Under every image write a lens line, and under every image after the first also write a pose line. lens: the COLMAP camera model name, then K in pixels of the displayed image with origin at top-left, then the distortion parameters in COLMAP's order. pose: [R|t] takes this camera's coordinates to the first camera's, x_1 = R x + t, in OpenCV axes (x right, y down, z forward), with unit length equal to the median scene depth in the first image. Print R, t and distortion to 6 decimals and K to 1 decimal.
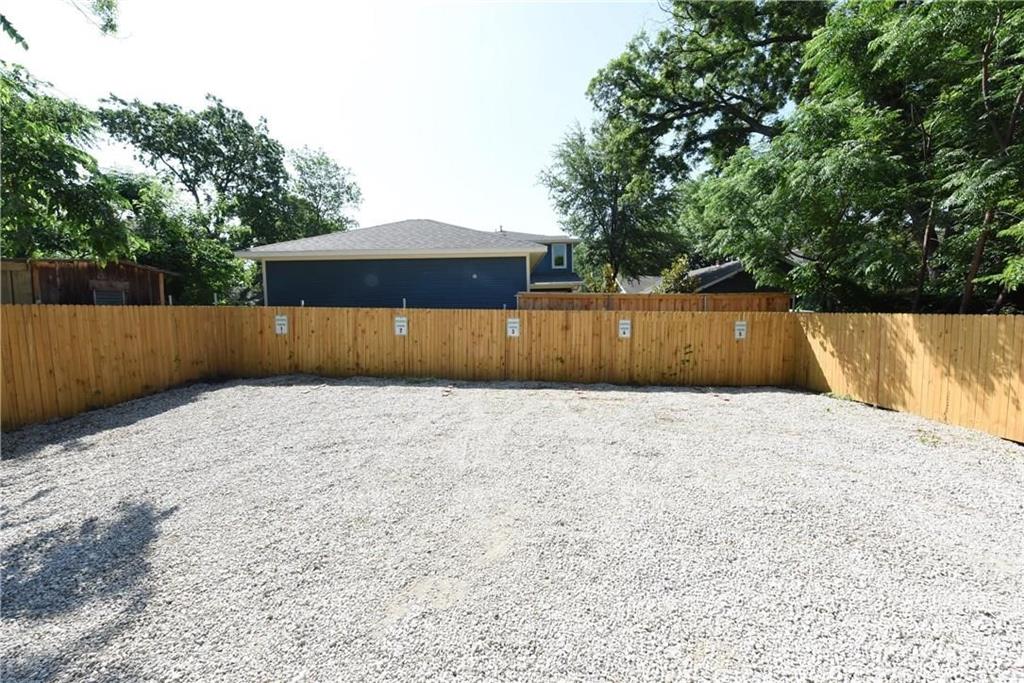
lens RADIAL K [[410.3, 0, 512.0], [0, 410.3, 341.5], [0, 0, 1]] dist [-0.007365, -0.006877]
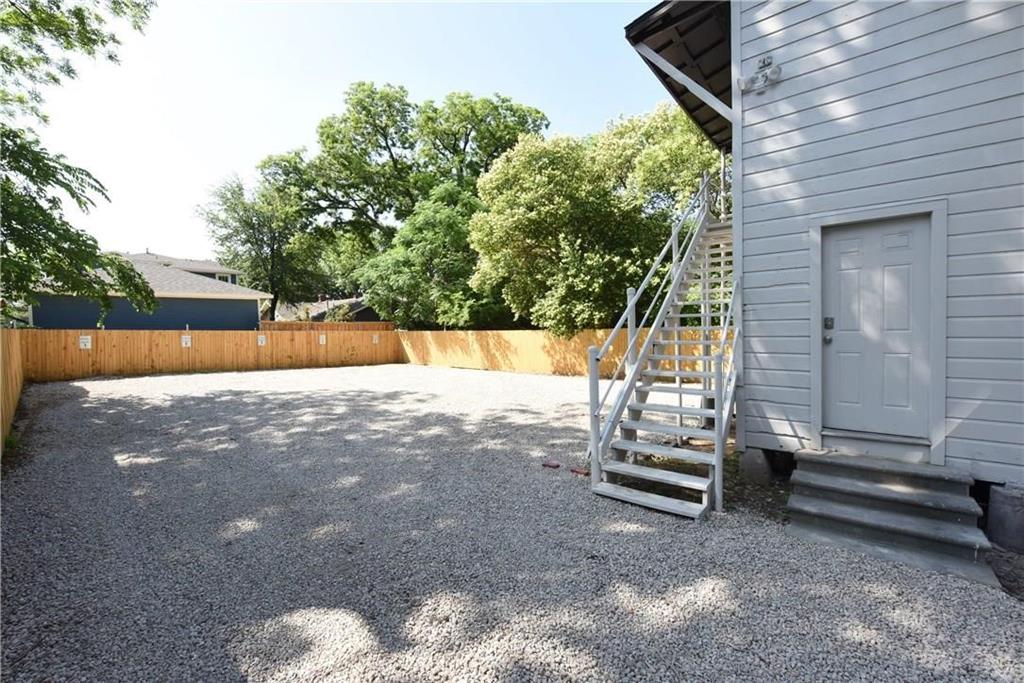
lens RADIAL K [[410.3, 0, 512.0], [0, 410.3, 341.5], [0, 0, 1]] dist [-0.007365, -0.006877]
pose [[0.663948, -0.026885, 0.747295, -0.613464], [0.064991, 0.997647, -0.021850, 0.082486], [-0.744949, 0.063074, 0.664133, -1.029906]]
